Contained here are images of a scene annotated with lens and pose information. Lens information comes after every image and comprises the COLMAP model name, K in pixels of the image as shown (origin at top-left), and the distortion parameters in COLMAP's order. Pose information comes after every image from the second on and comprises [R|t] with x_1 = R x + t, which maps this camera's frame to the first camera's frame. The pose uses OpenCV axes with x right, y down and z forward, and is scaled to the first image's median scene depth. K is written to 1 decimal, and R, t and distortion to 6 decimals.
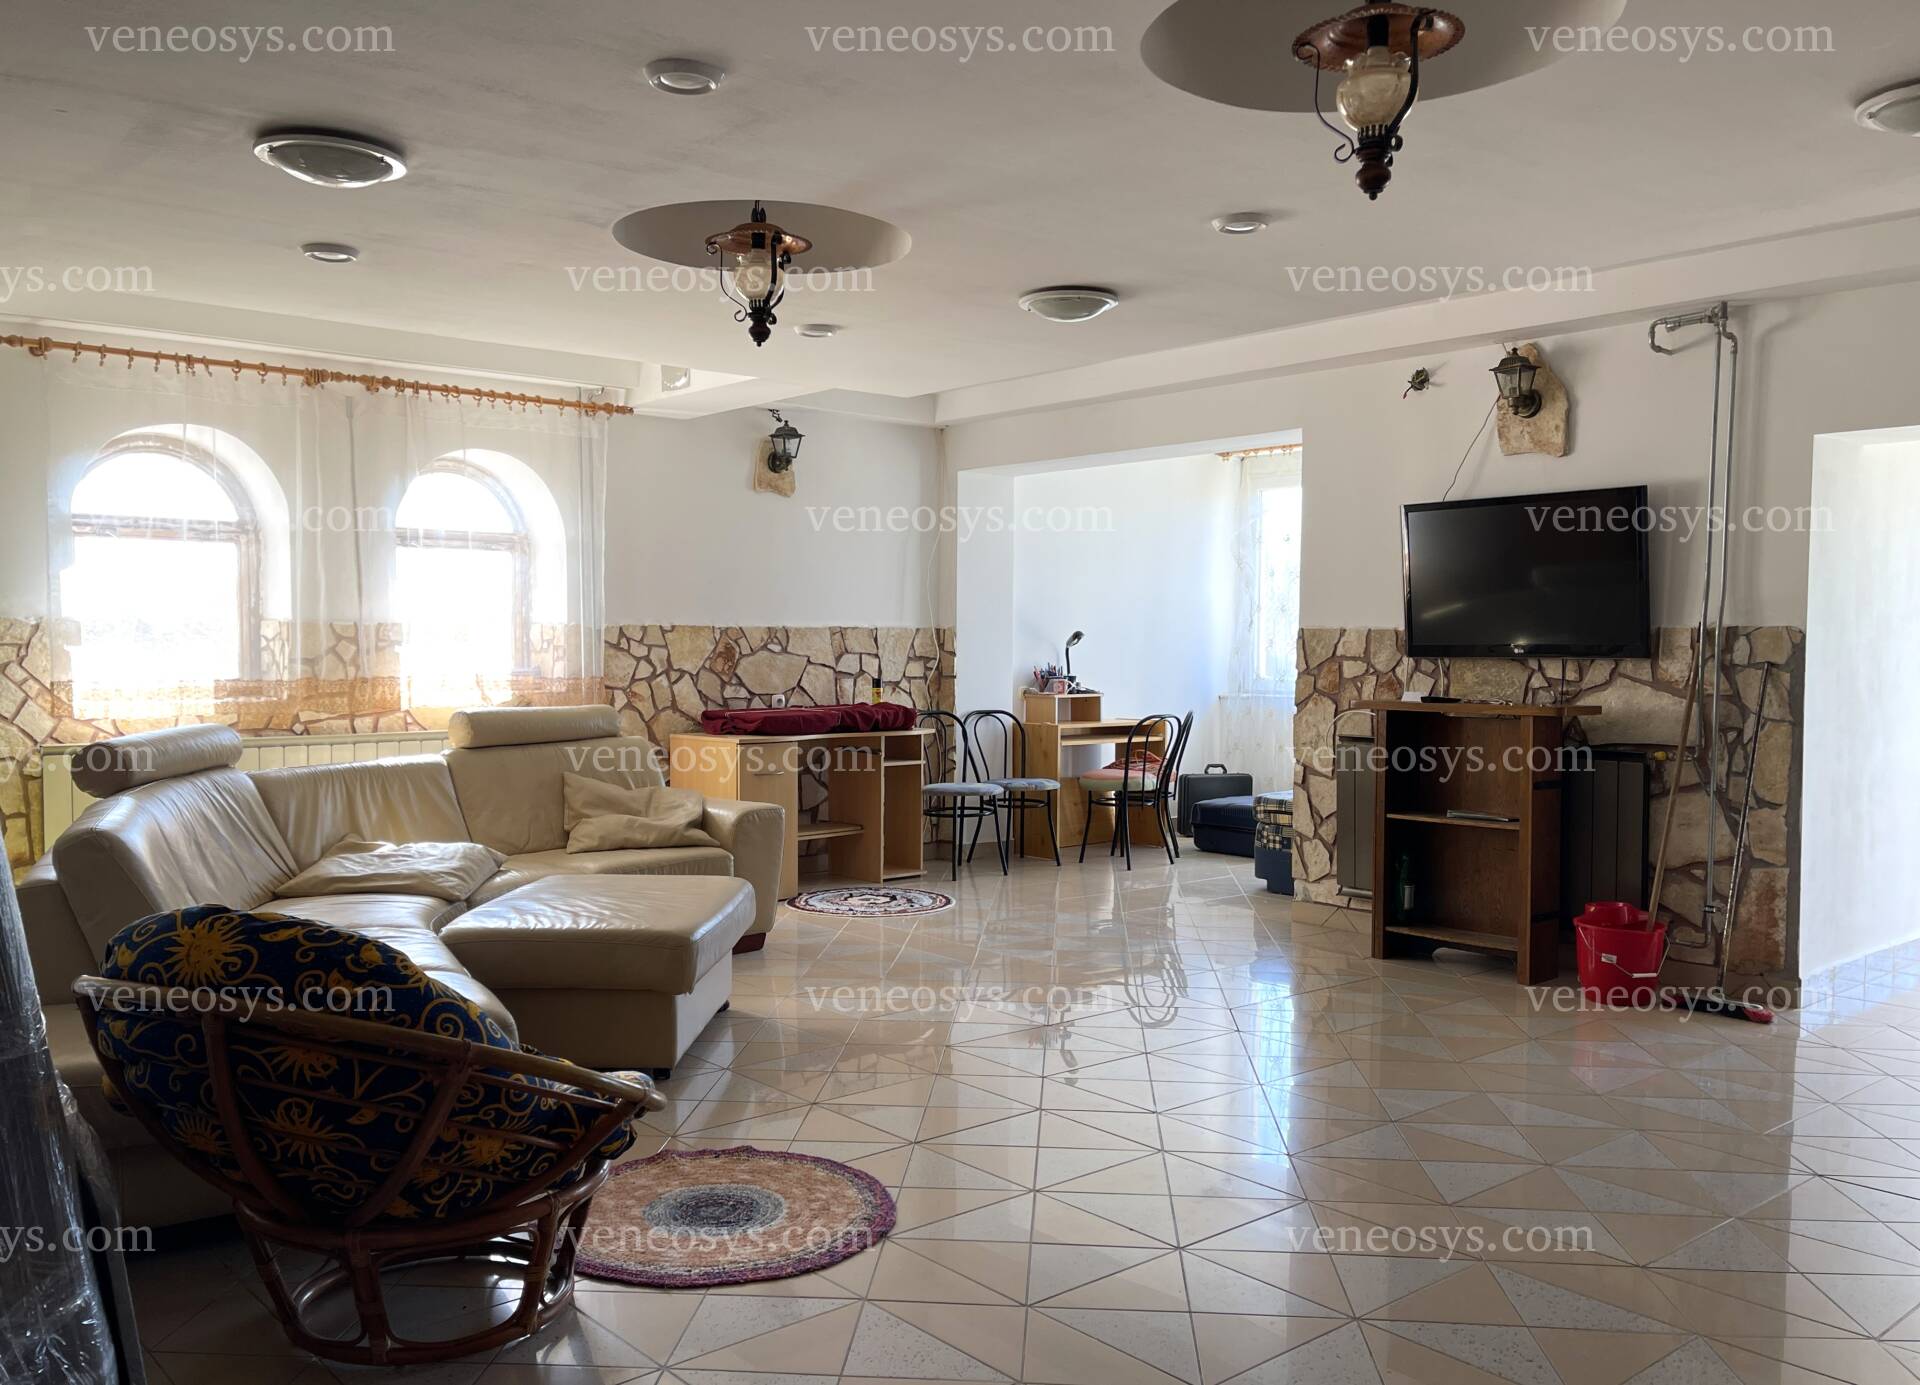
lens RADIAL K [[1545.0, 0, 960.0], [0, 1545.0, 692.5], [0, 0, 1]] dist [0.007779, 0.000091]
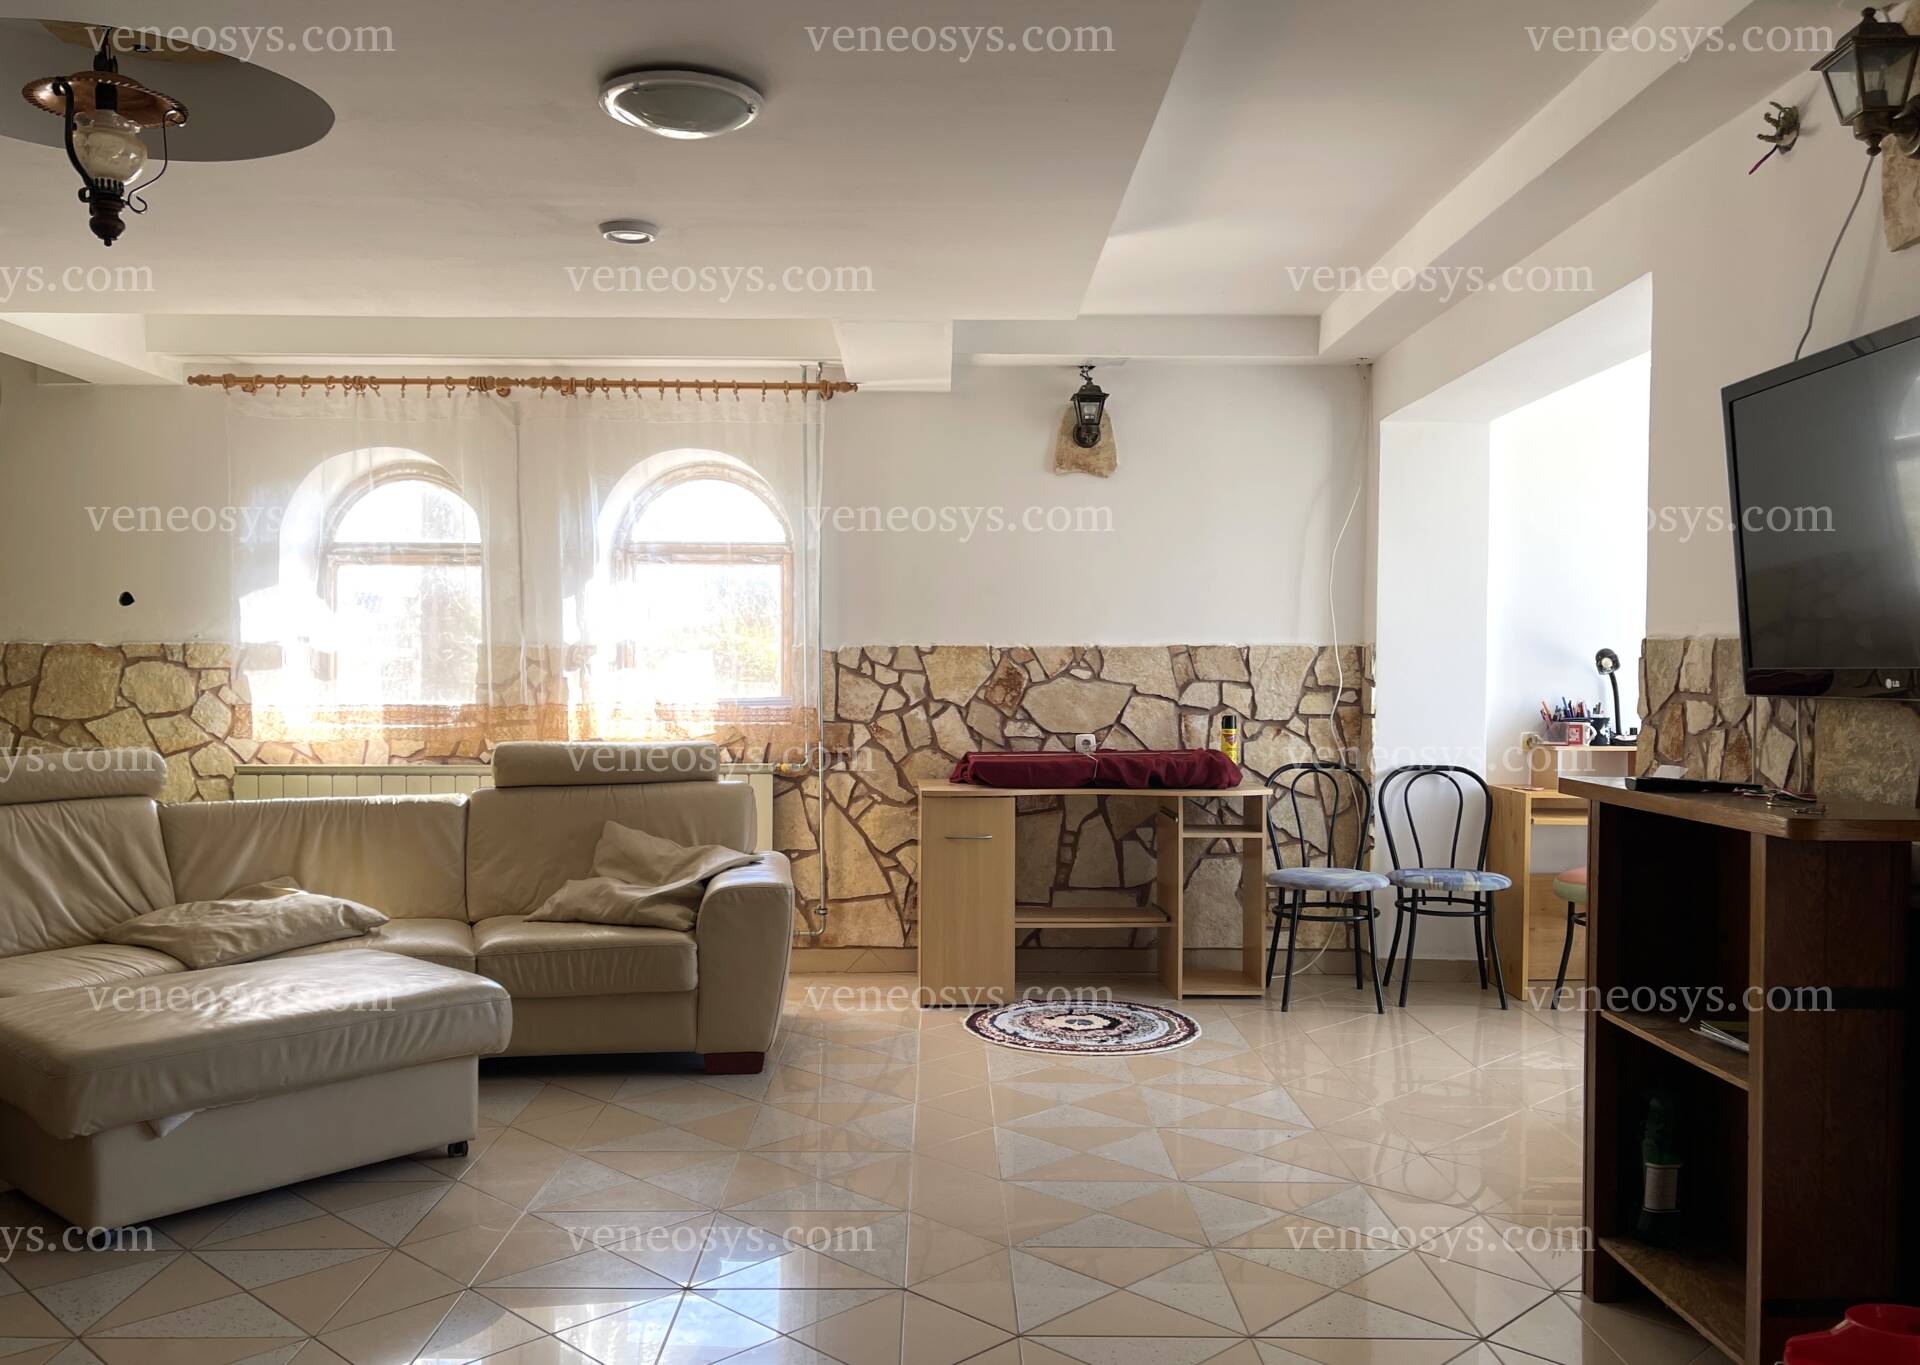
lens RADIAL K [[1567.0, 0, 960.0], [0, 1567.0, 682.5], [0, 0, 1]] dist [0.045609, -0.006963]
pose [[0.766869, 0.005621, -0.641779, 0.353377], [-0.020867, 0.999651, -0.016179, -0.011103], [0.641464, 0.025799, 0.766719, 0.378219]]
